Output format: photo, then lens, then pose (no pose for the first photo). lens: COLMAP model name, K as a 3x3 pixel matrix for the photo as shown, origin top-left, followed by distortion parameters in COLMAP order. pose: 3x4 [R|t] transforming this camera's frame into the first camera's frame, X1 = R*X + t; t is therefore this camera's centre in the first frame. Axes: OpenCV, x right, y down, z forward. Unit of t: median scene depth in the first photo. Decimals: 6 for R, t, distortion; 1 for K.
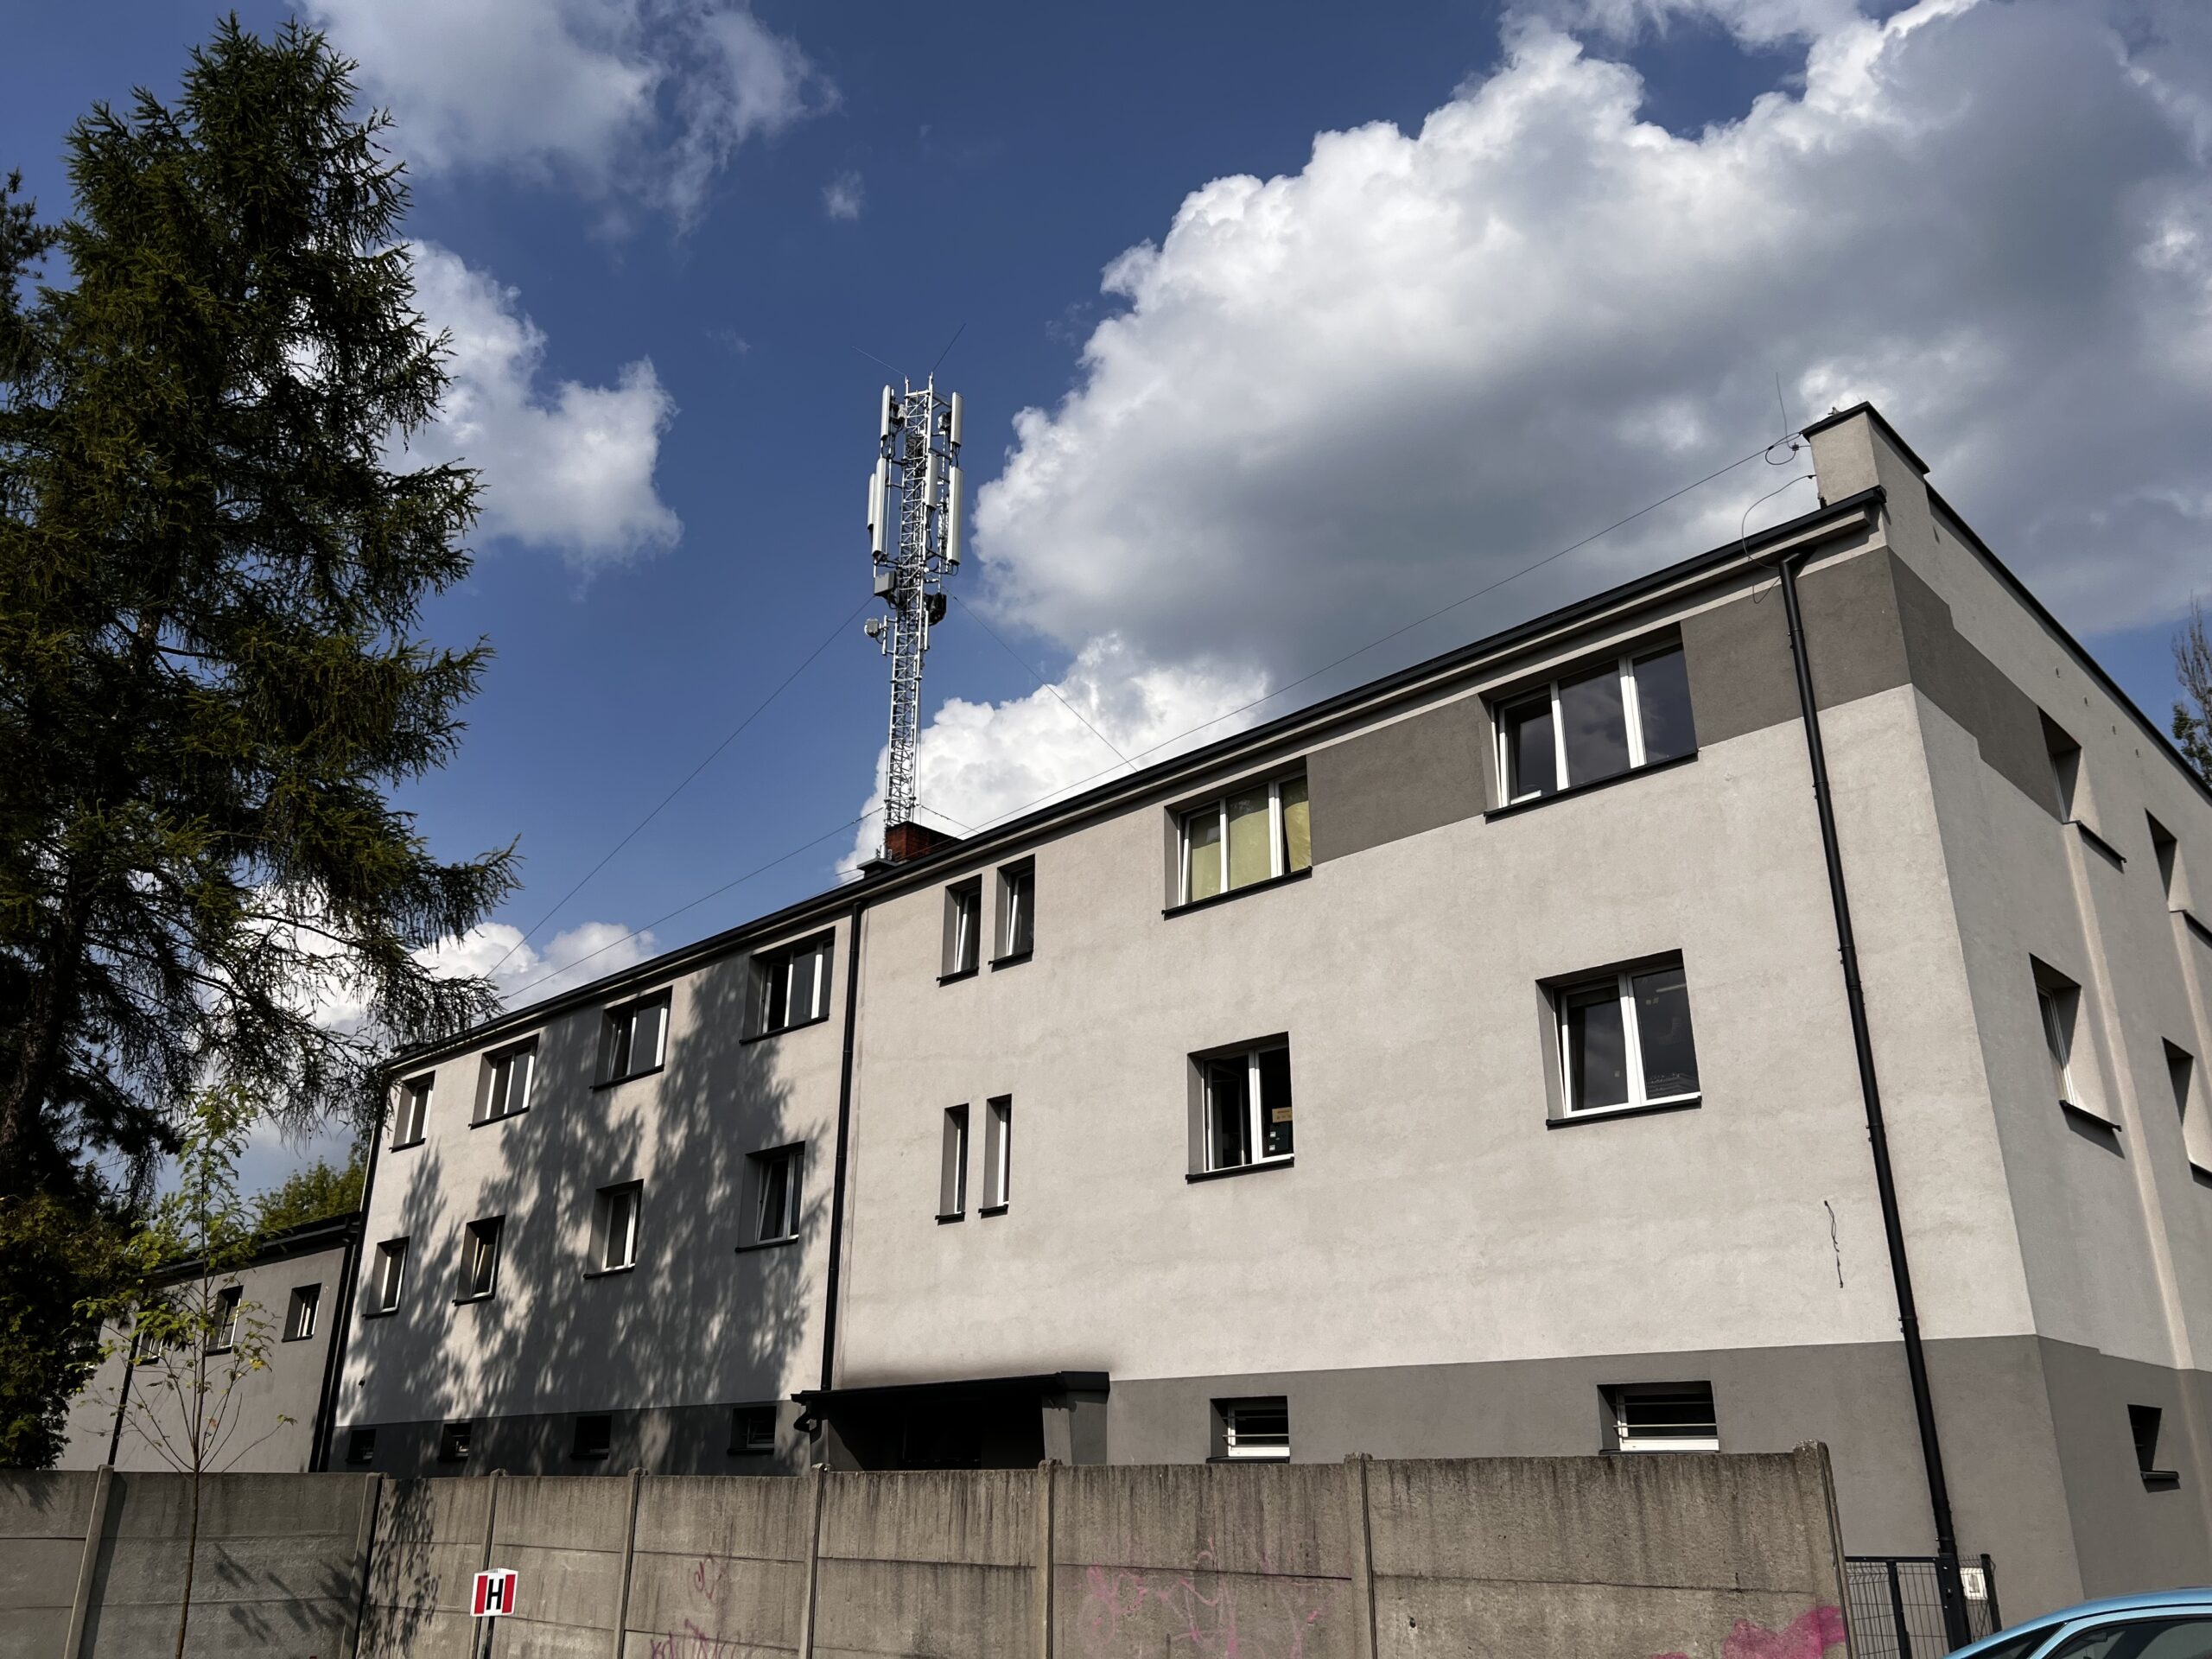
lens RADIAL K [[1629.2, 0, 1106.0], [0, 1629.2, 829.5], [0, 0, 1]] dist [0.150248, -0.000246]
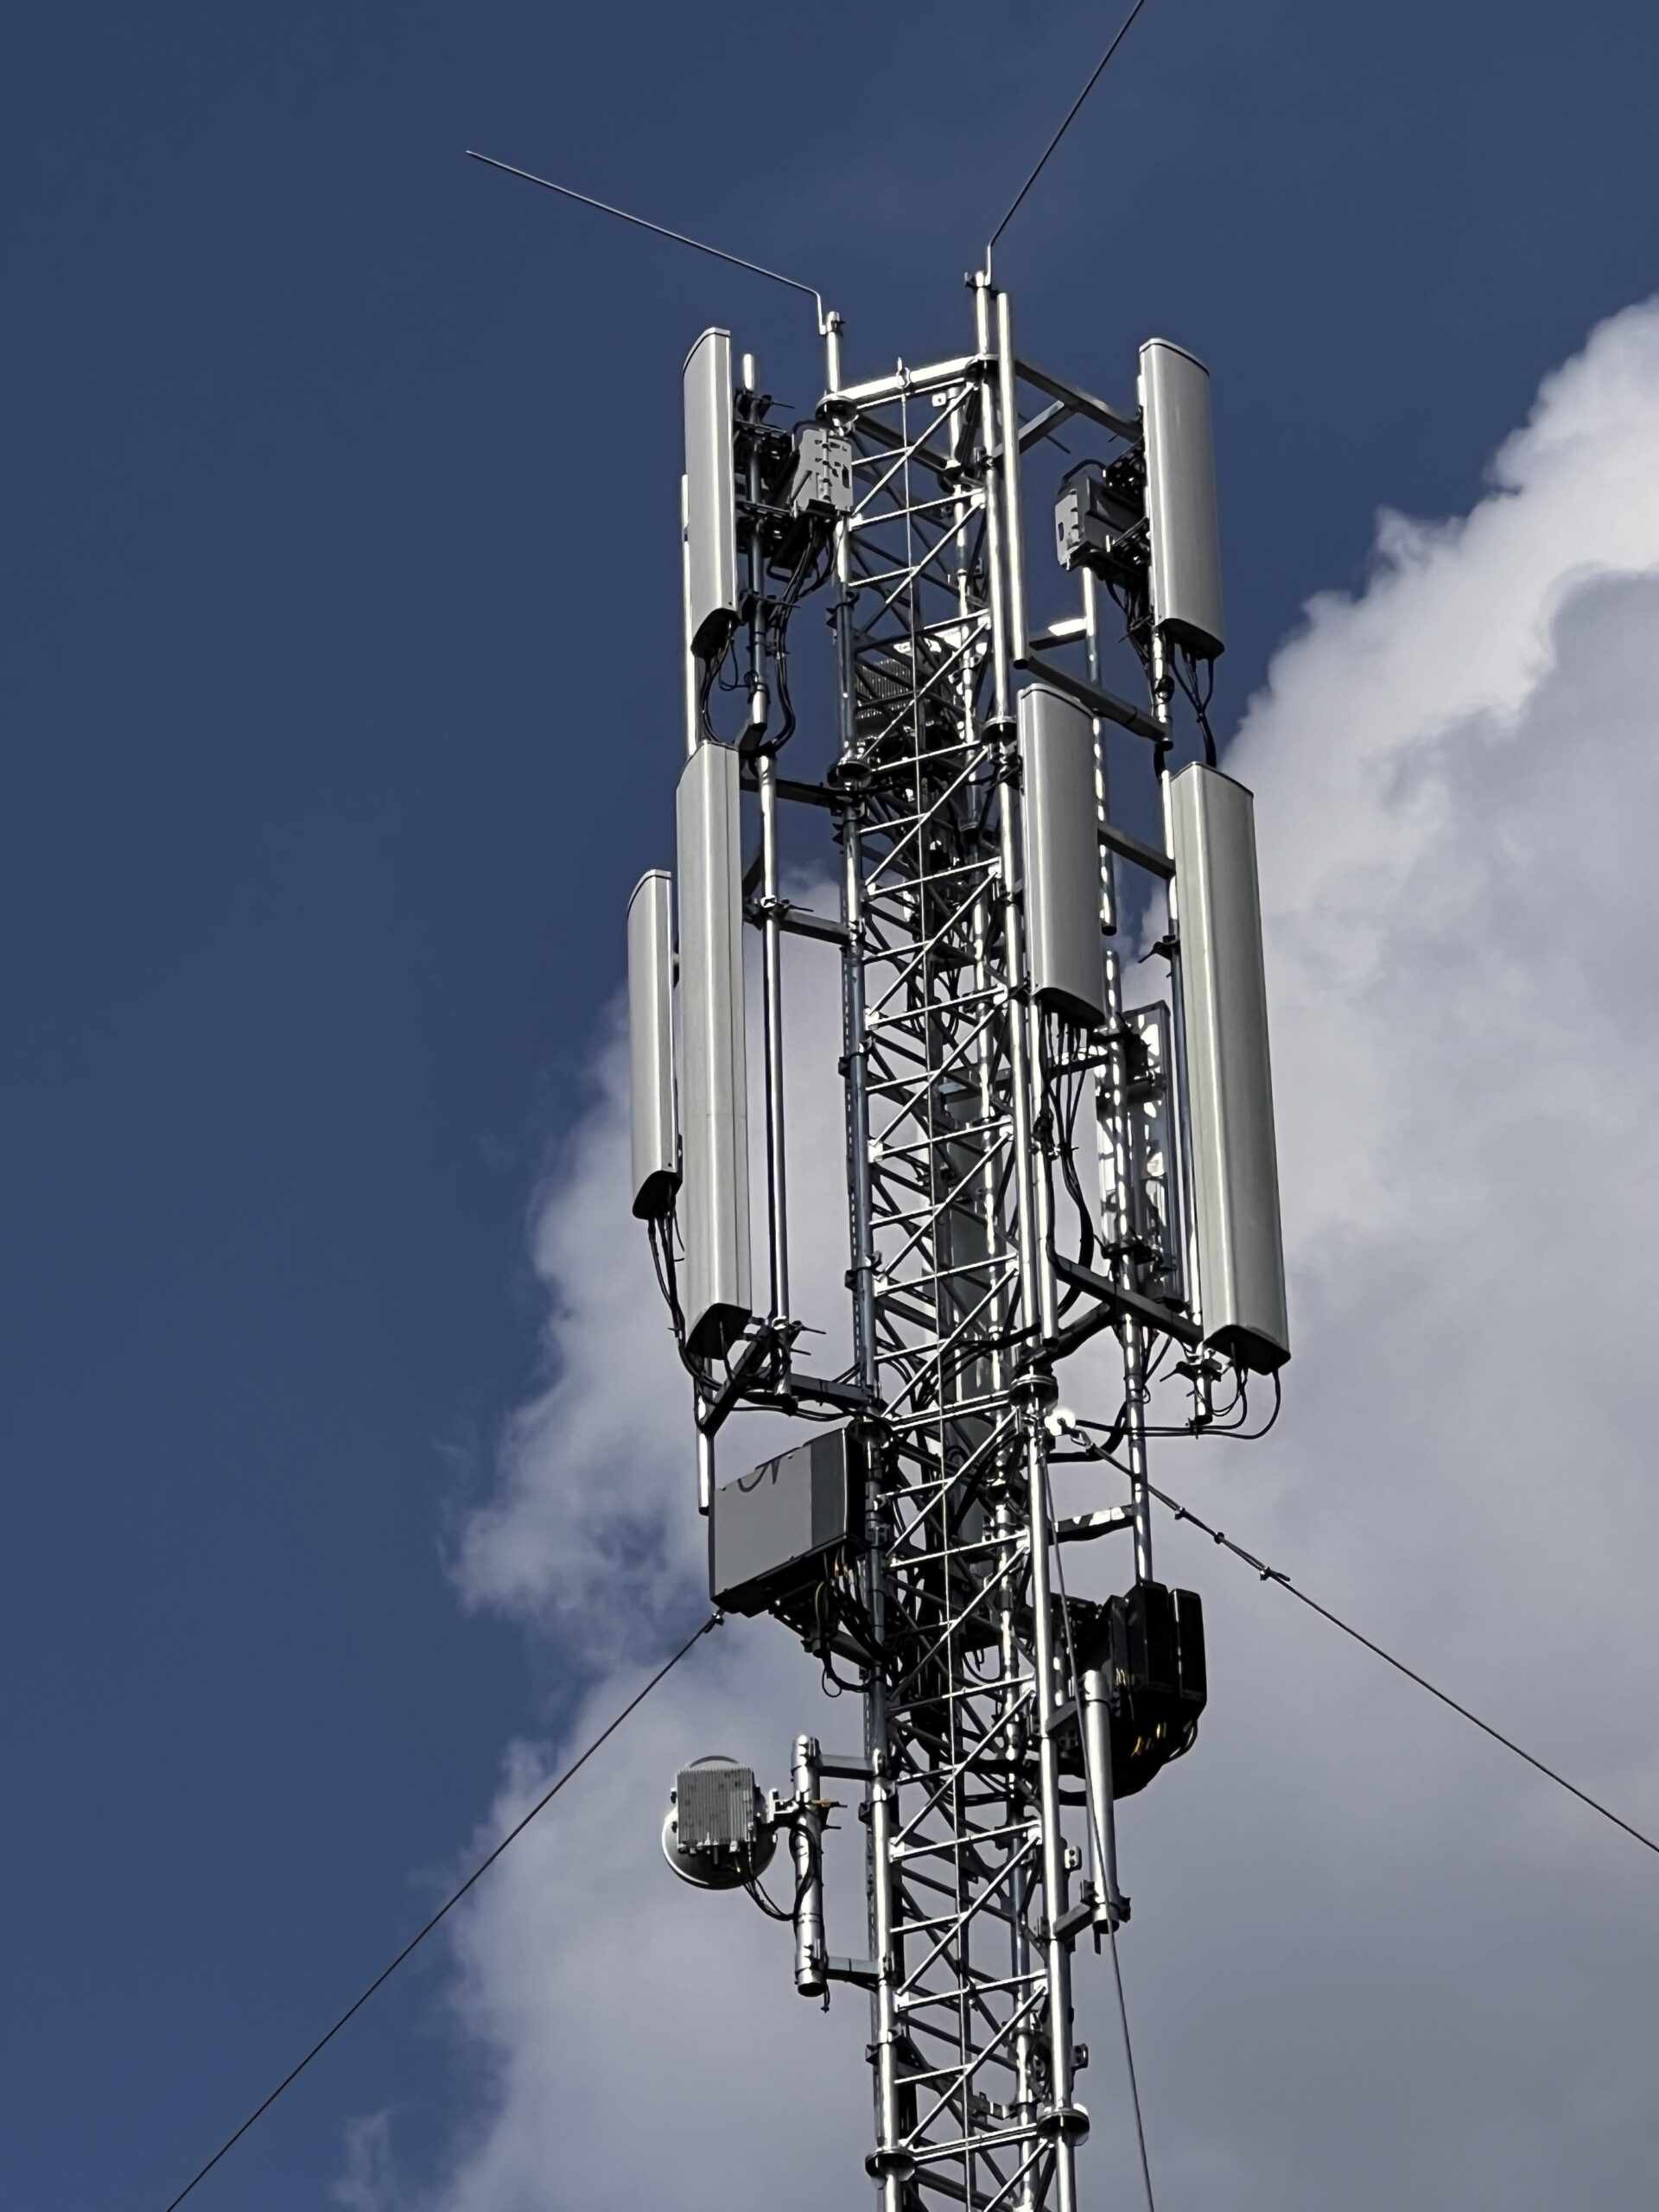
lens RADIAL K [[9616.7, 0, 829.5], [0, 9616.7, 1106.0], [0, 0, 1]] dist [-0.426821, 18.659198]
pose [[0.993698, -0.086201, -0.071653, -0.064699], [0.061142, 0.952586, -0.298062, 0.064642], [0.093949, 0.291802, 0.951853, 0.178083]]
